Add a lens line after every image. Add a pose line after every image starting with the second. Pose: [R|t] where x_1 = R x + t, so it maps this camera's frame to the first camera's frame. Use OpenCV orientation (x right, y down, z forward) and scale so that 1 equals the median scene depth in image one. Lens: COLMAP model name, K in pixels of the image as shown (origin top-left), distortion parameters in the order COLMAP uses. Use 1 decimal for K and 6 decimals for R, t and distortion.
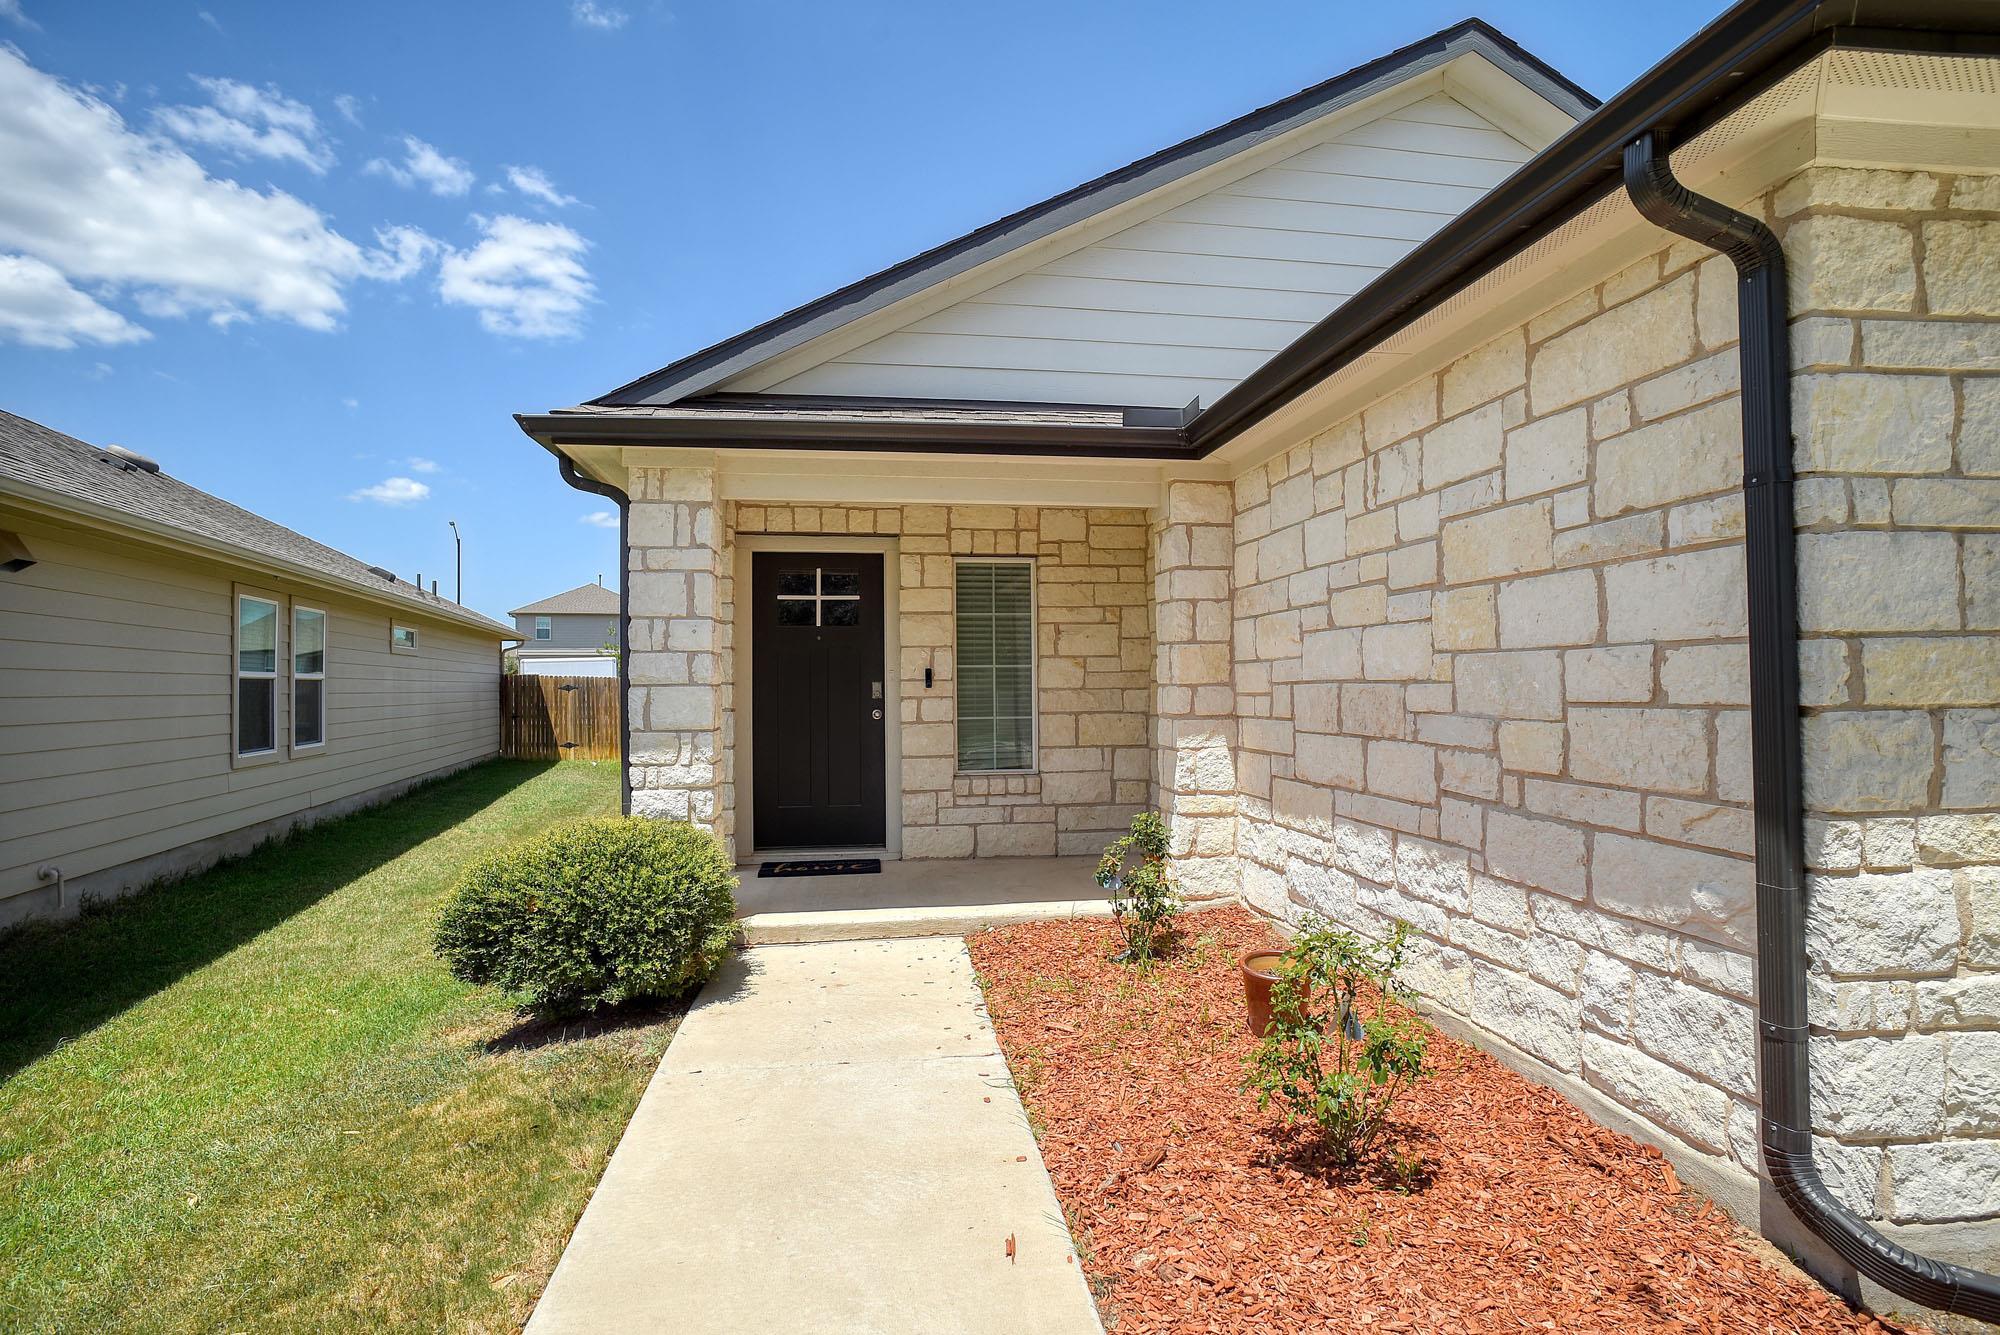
lens RADIAL K [[1028.3, 0, 1009.4], [0, 1028.3, 668.3], [0, 0, 1]] dist [-0.060977, 0.045006]
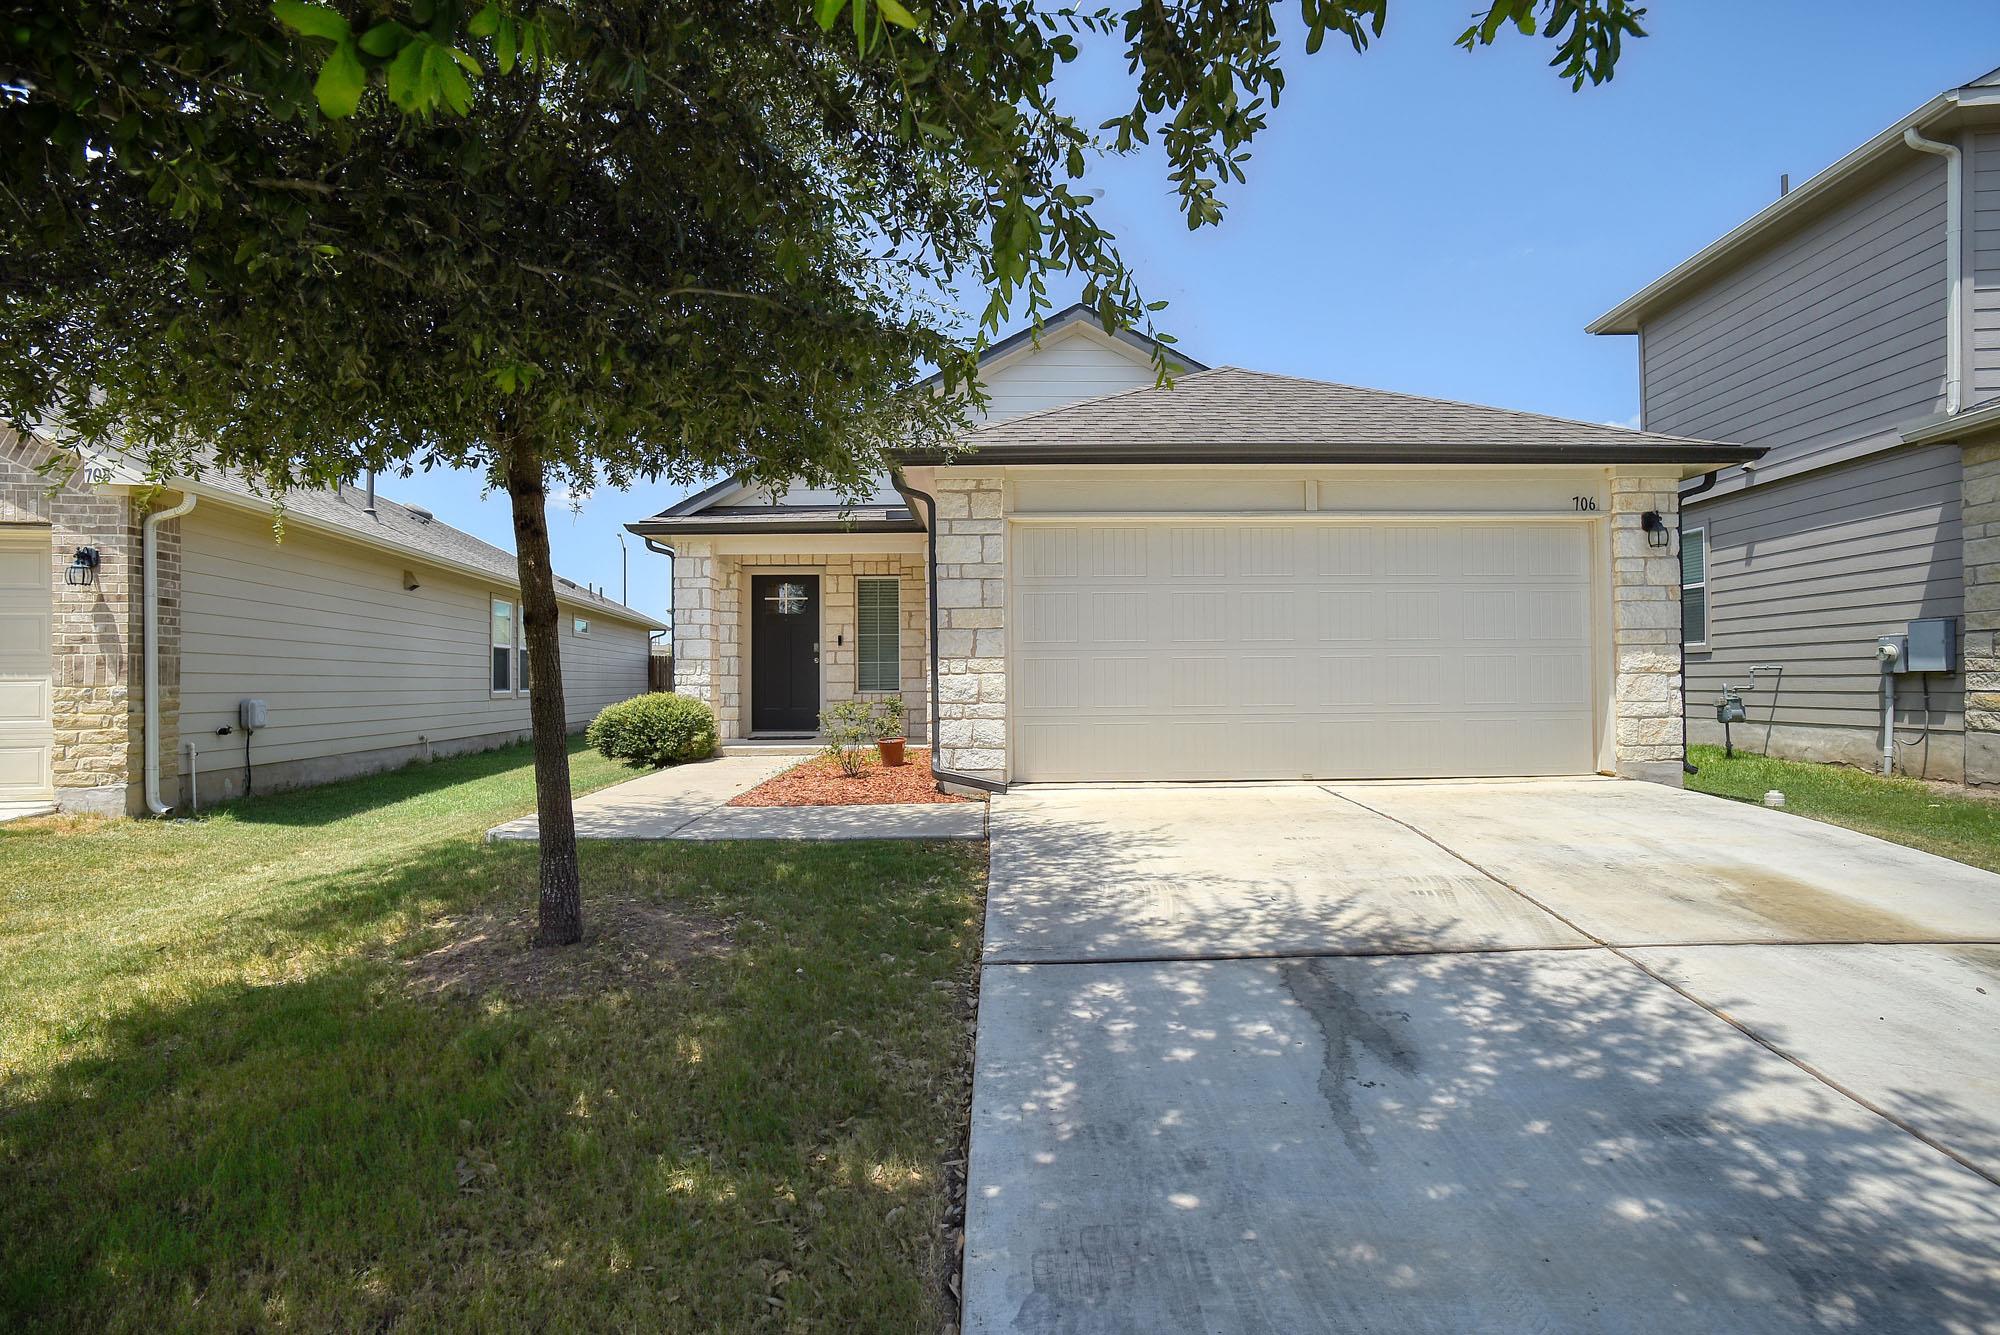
lens RADIAL K [[1028.3, 0, 1009.4], [0, 1028.3, 668.3], [0, 0, 1]] dist [-0.060977, 0.045006]
pose [[0.989552, 0.000086, -0.144174, 0.840427], [0.000567, 0.999990, 0.004488, 0.087306], [0.144173, -0.004523, 0.989542, -1.383274]]
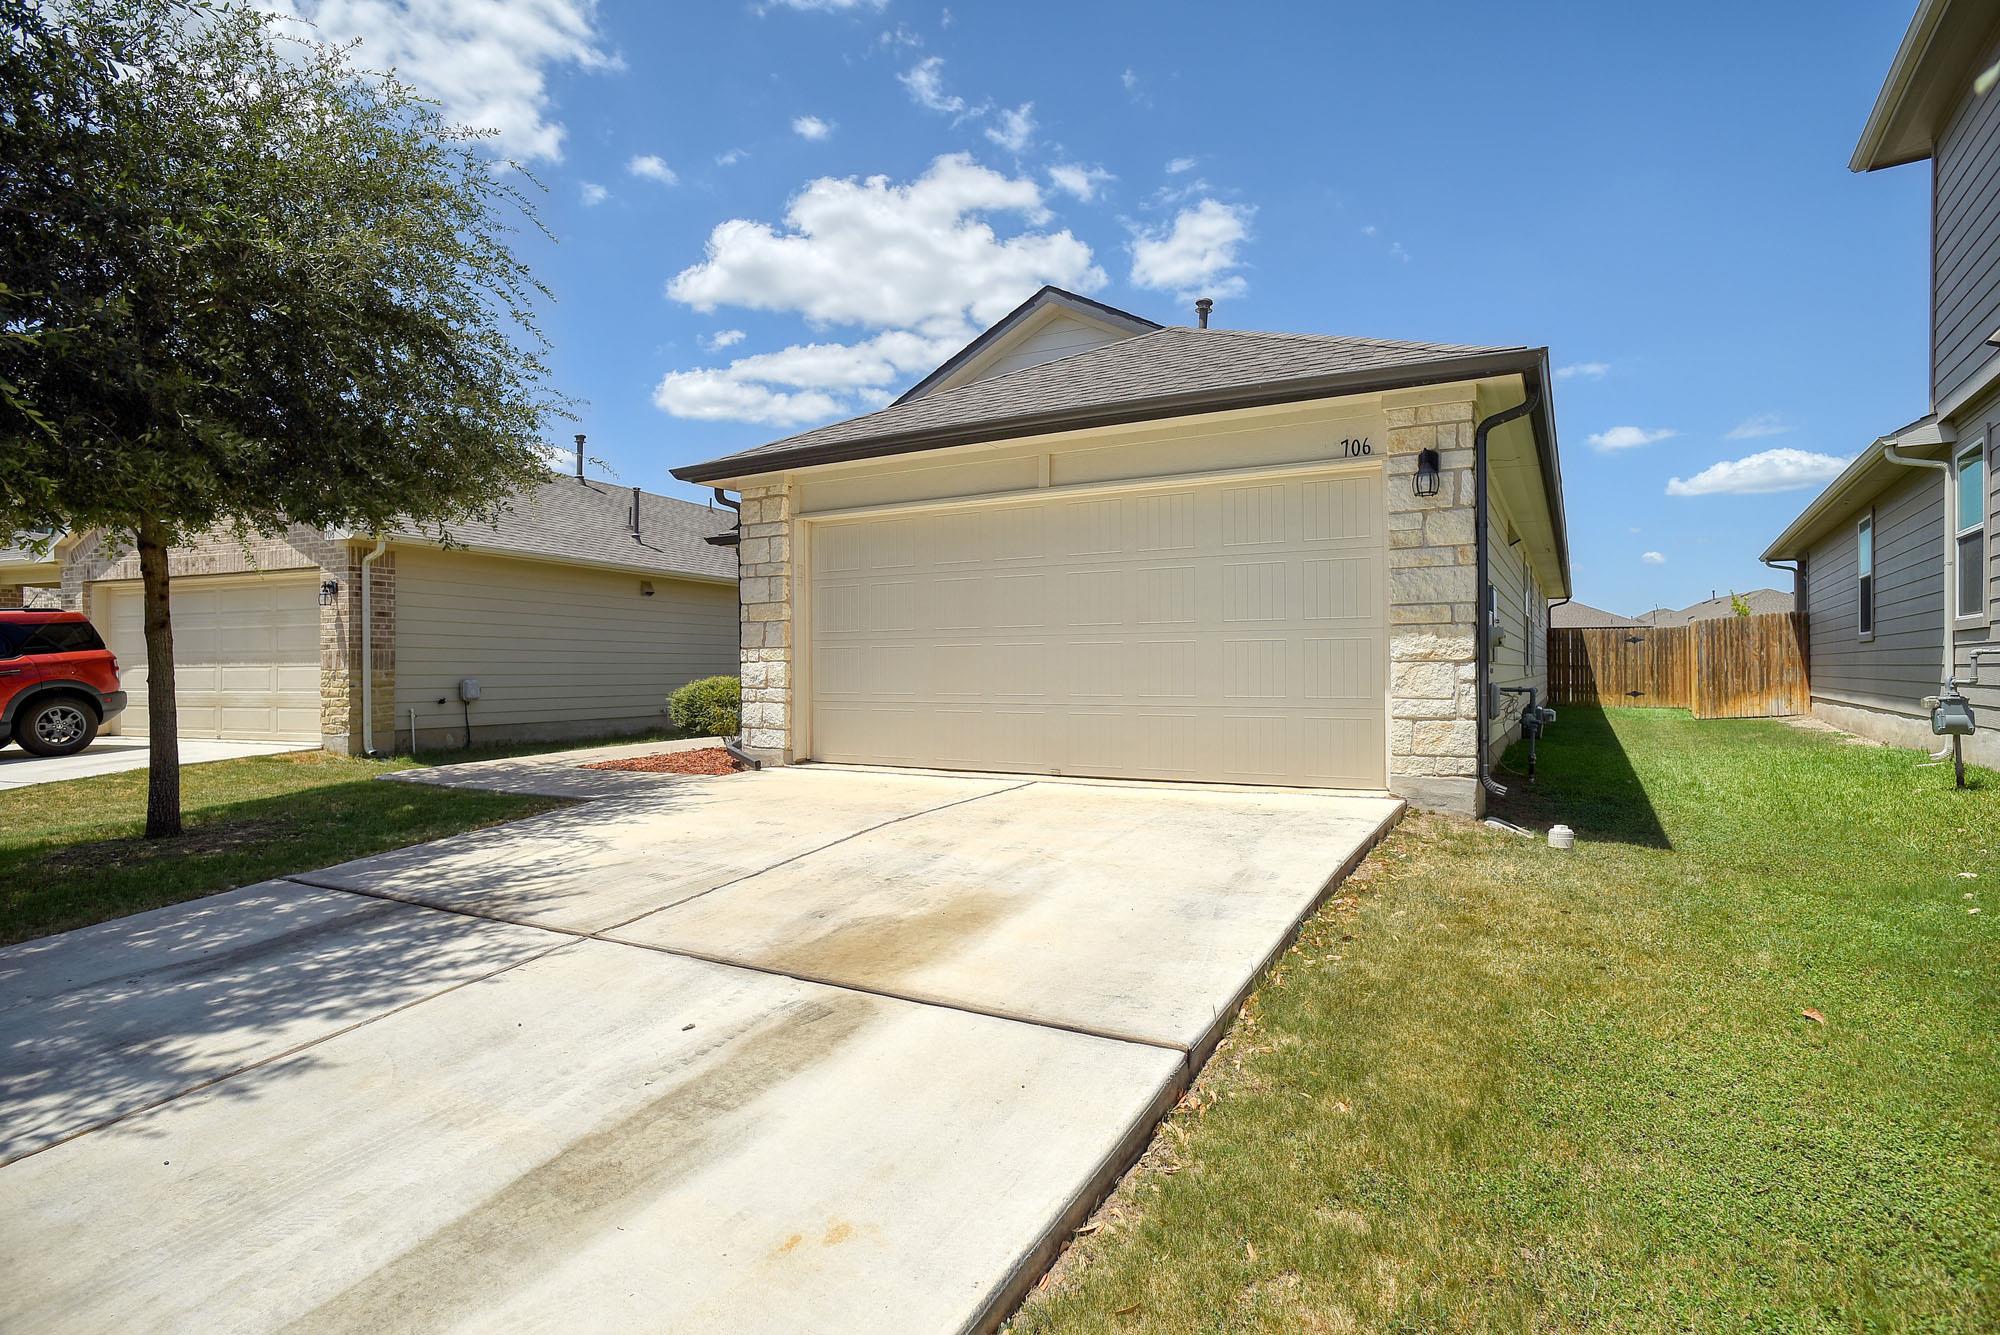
lens RADIAL K [[1027.0, 0, 1000.0], [0, 1027.0, 667.5], [0, 0, 1]] dist [-0.025553, 0.001958]
pose [[0.778533, 0.005024, -0.627583, 2.247784], [0.007029, 0.999835, 0.016725, 0.085352], [0.627564, -0.017432, 0.778370, -0.843463]]
